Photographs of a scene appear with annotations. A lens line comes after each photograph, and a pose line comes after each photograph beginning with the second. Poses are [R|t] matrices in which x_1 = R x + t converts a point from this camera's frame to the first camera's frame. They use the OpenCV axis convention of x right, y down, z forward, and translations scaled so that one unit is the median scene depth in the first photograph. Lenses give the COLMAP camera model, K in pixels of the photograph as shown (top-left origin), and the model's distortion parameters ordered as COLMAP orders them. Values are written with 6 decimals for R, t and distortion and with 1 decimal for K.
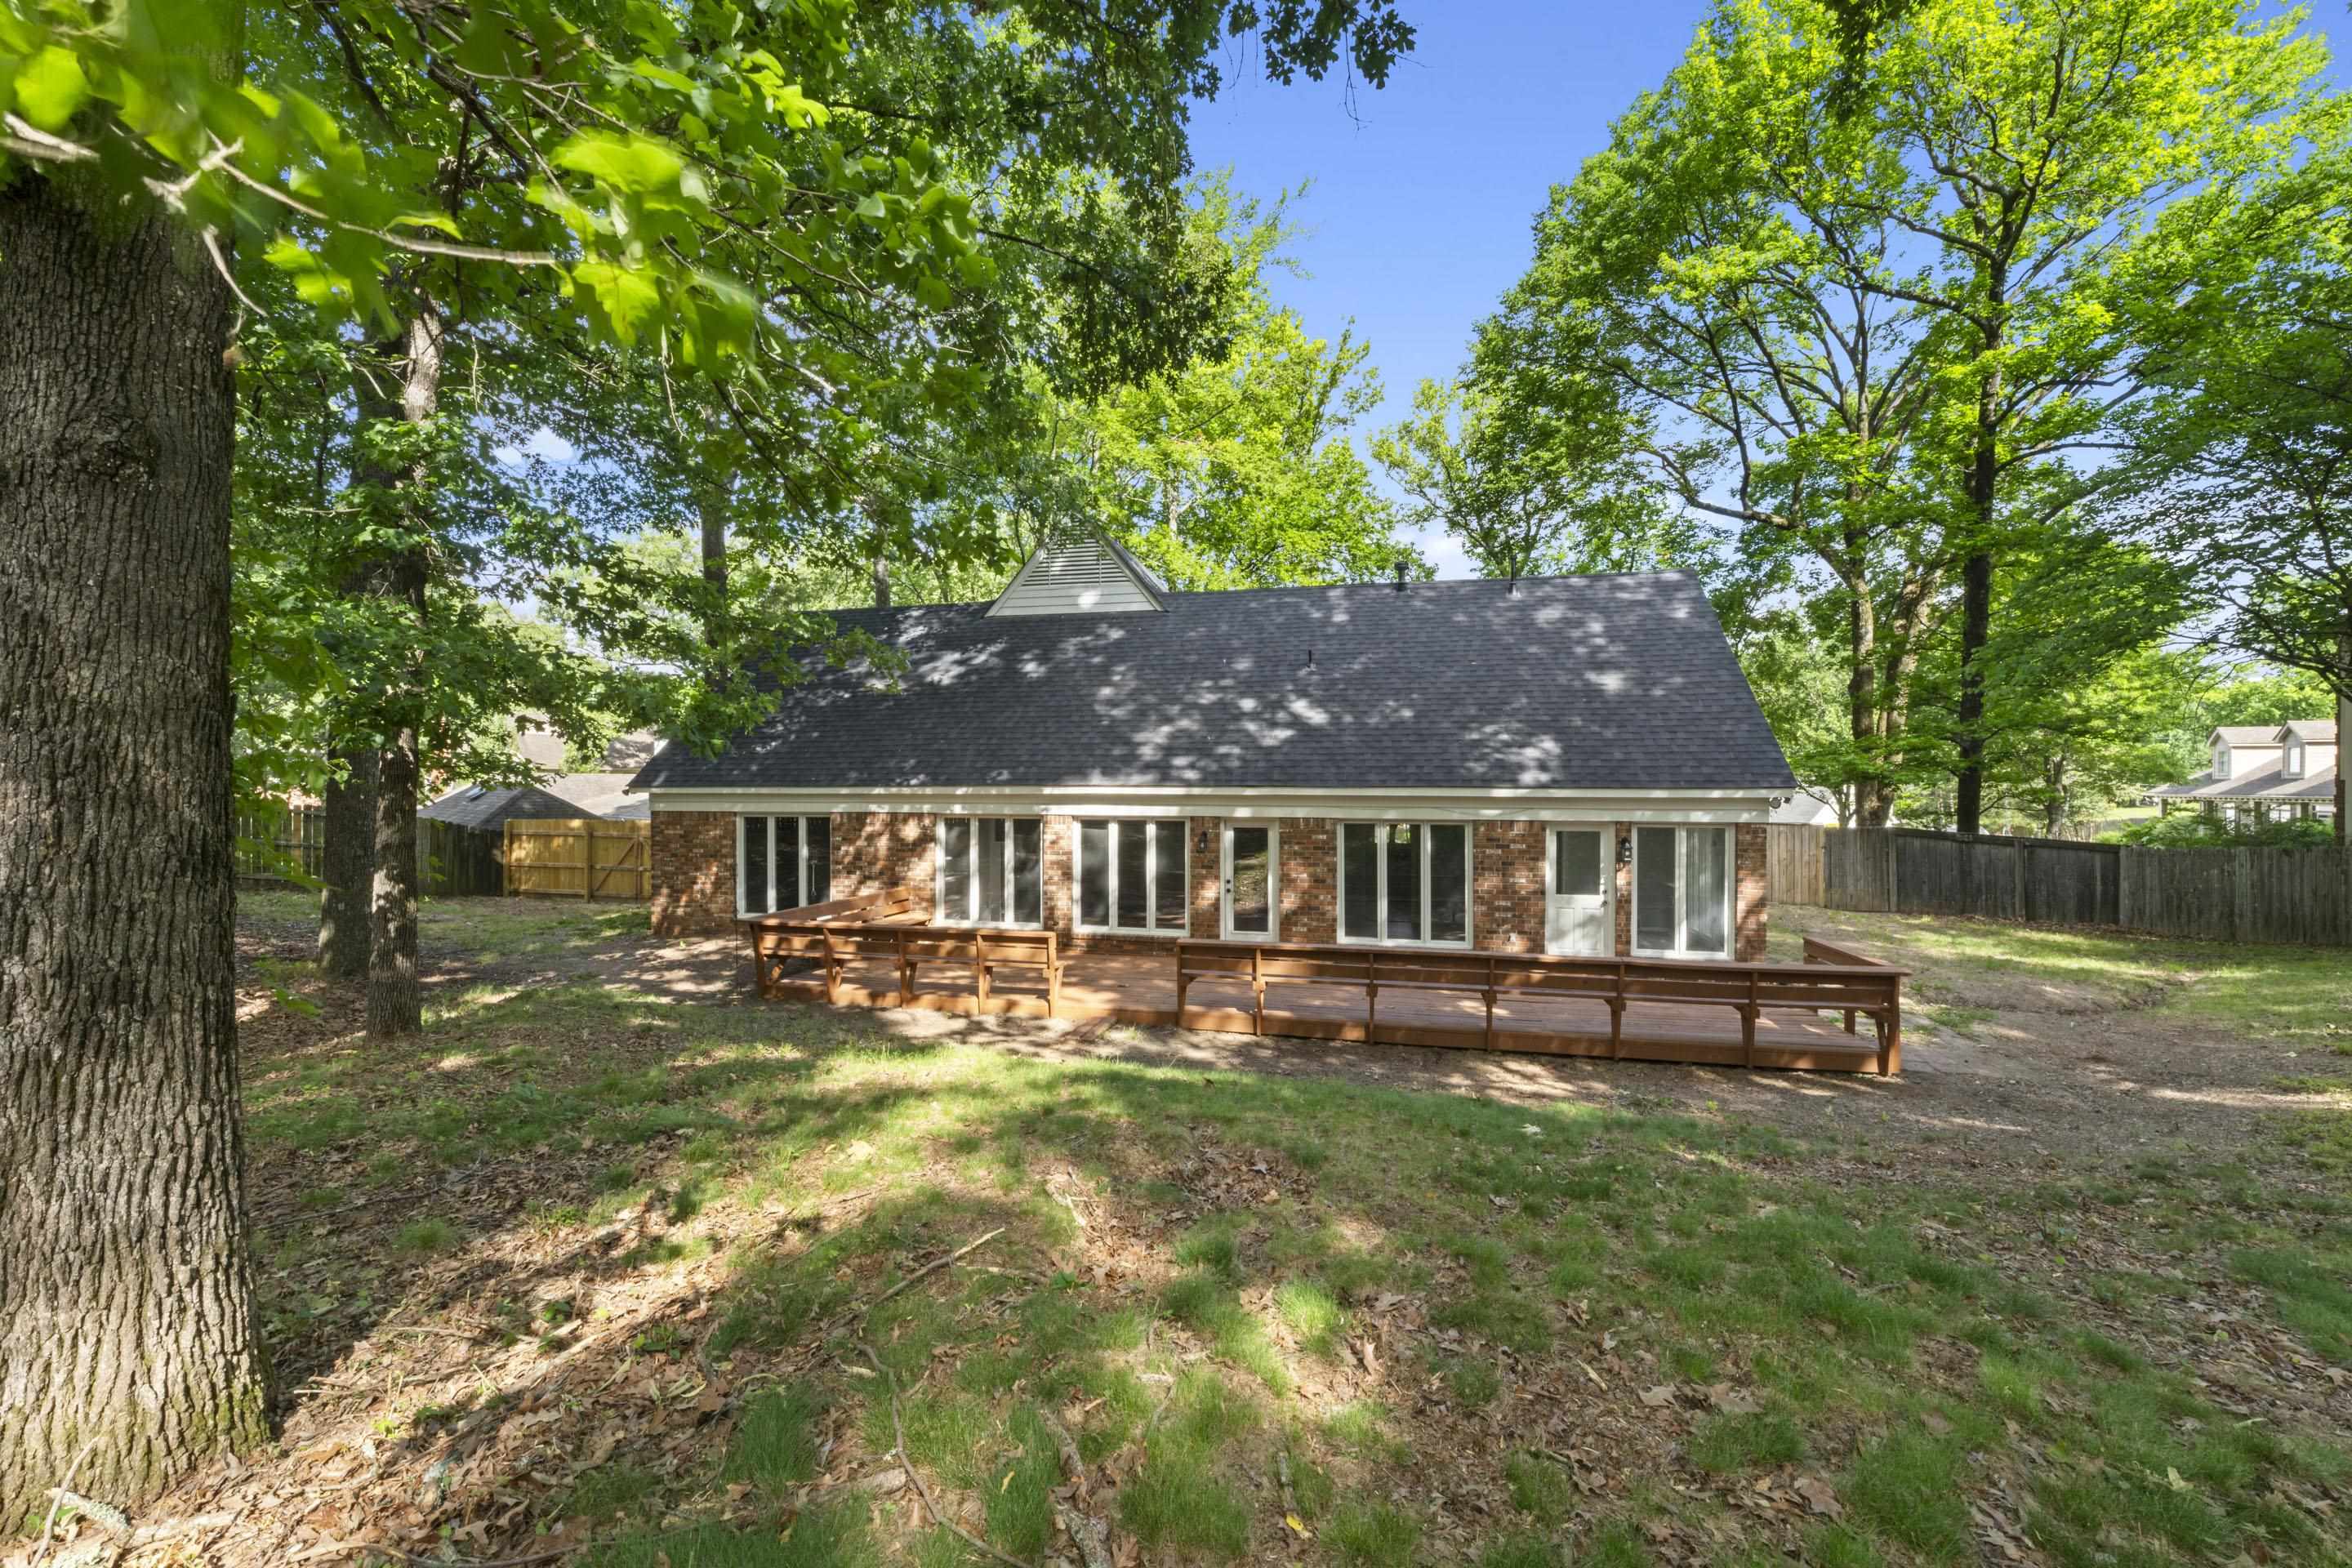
lens RADIAL K [[969.3, 0, 1177.0], [0, 969.3, 801.3], [0, 0, 1]] dist [-0.000746, -0.000172]
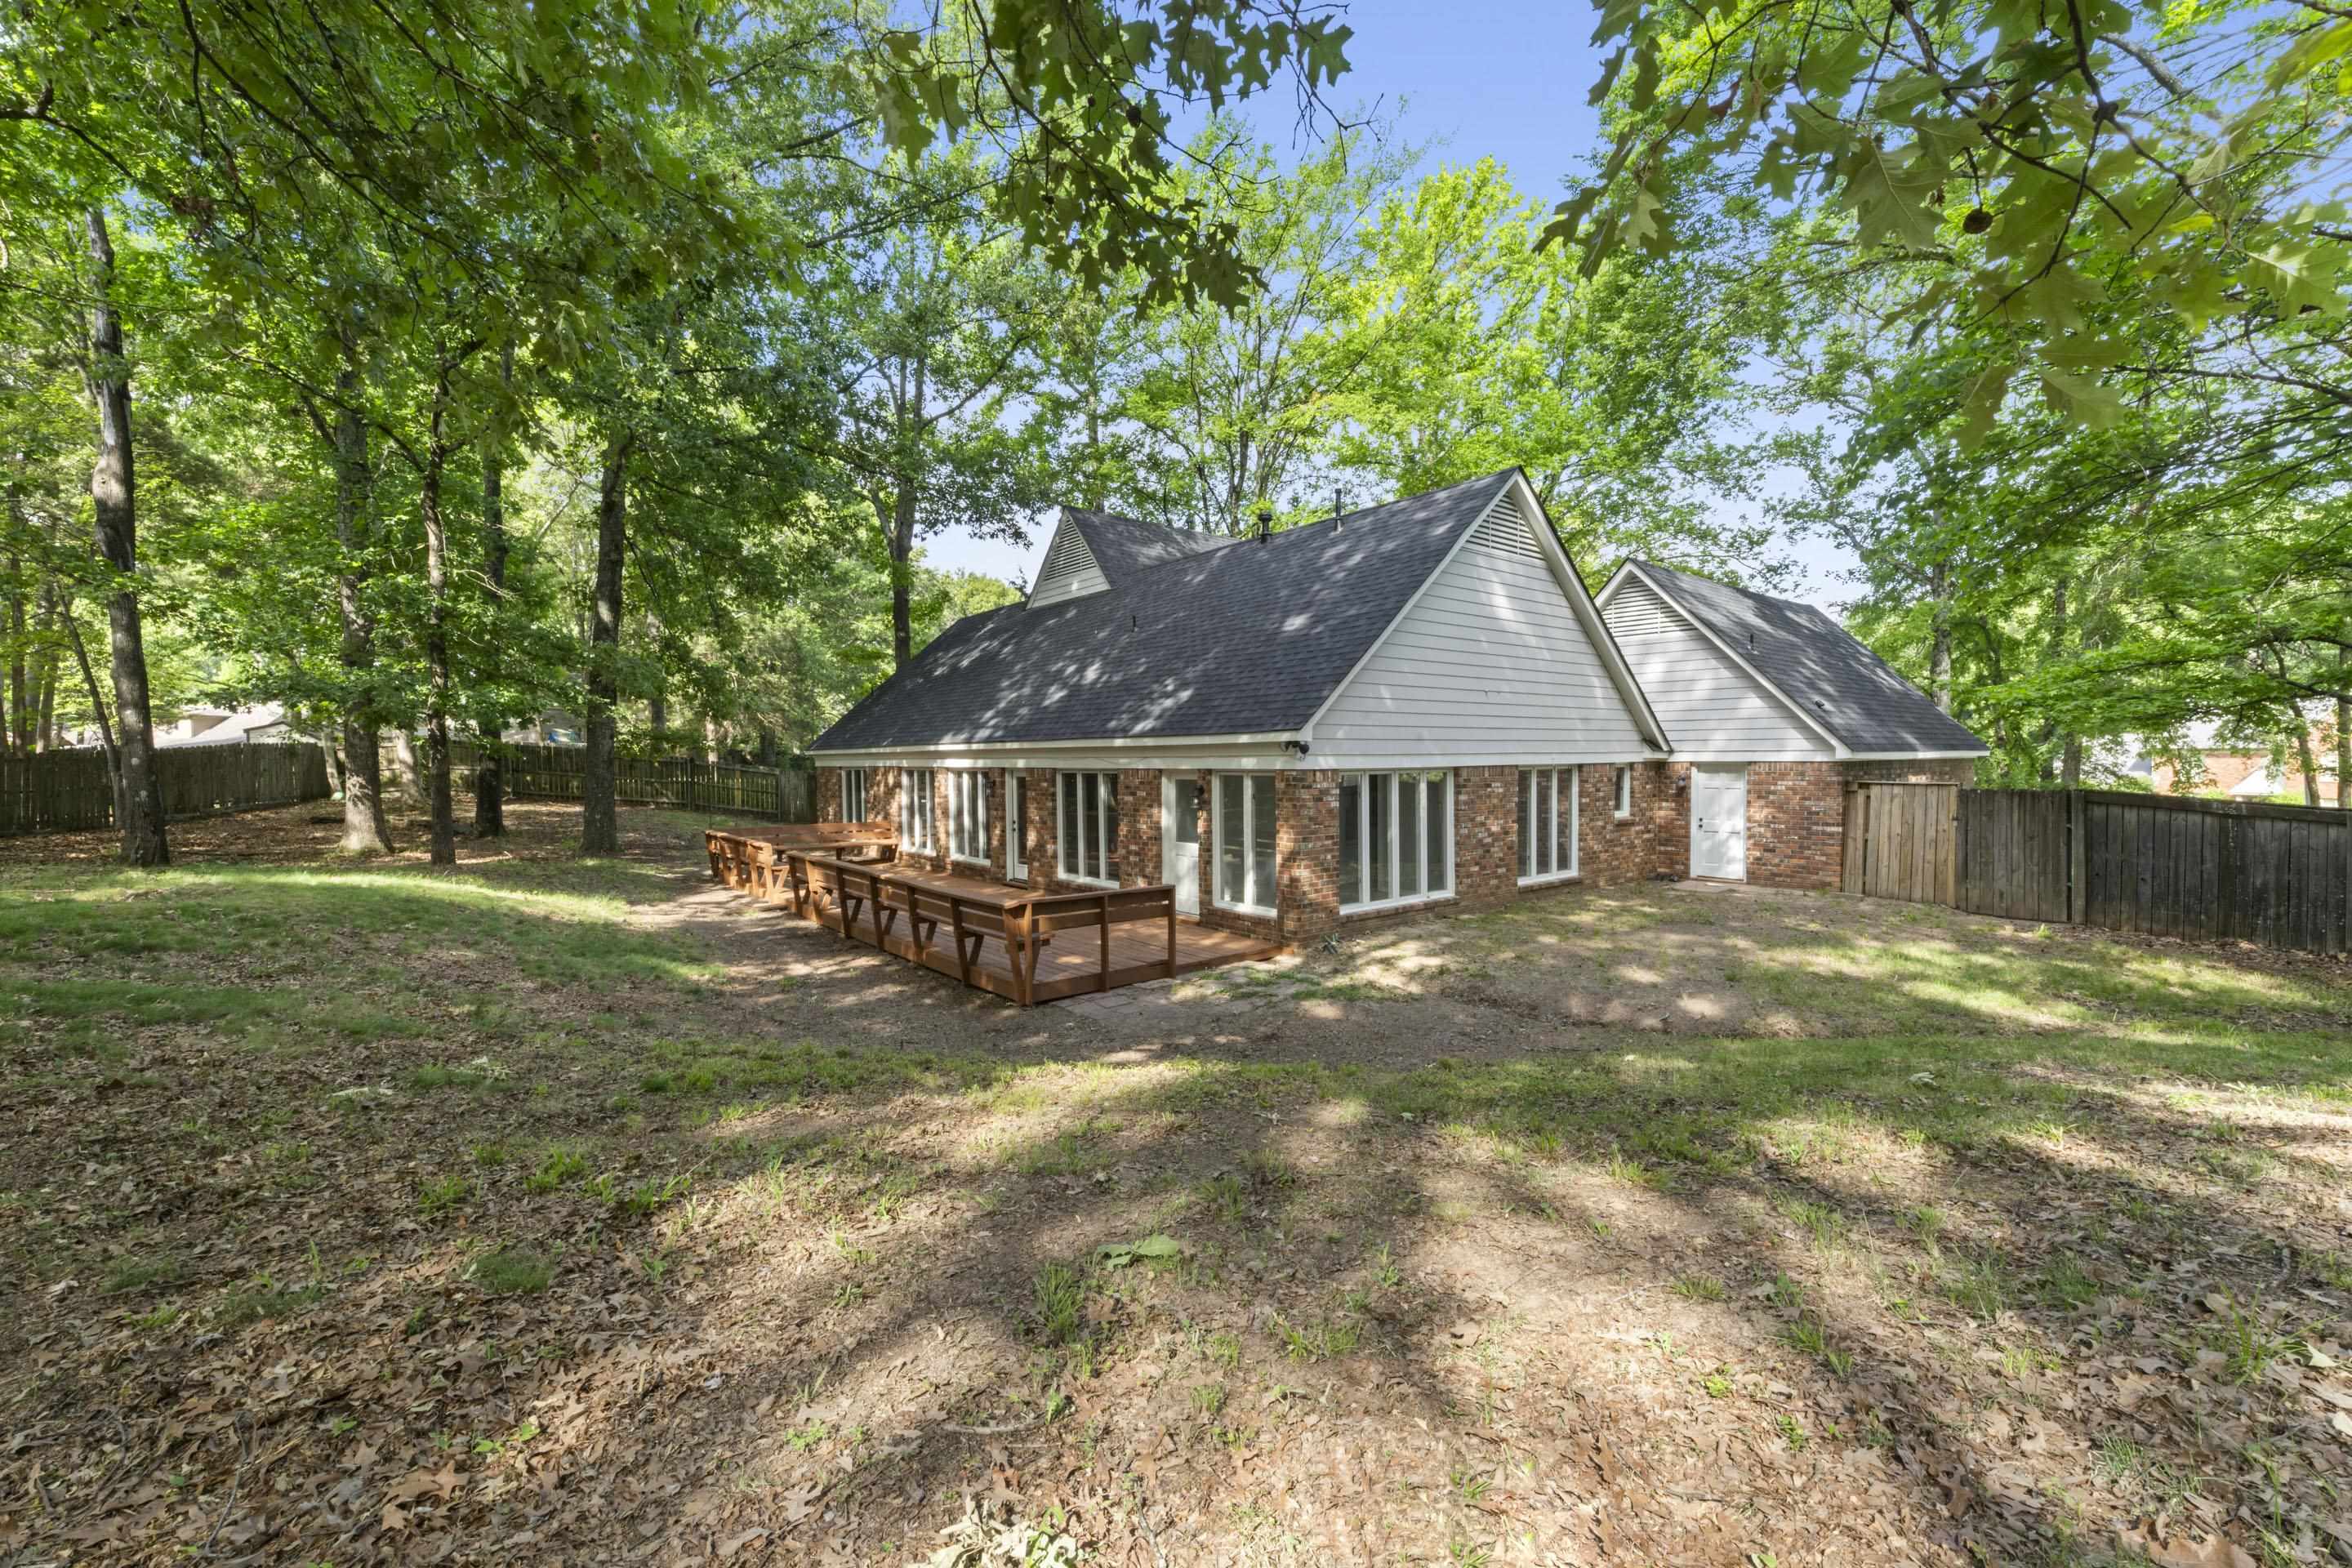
lens RADIAL K [[969.3, 0, 1174.5], [0, 969.3, 782.5], [0, 0, 1]] dist [-0.000746, -0.000172]
pose [[0.786579, 0.002159, -0.617486, 0.942143], [0.013890, 0.999679, 0.021189, 0.012022], [0.617334, -0.025244, 0.786296, 0.166175]]
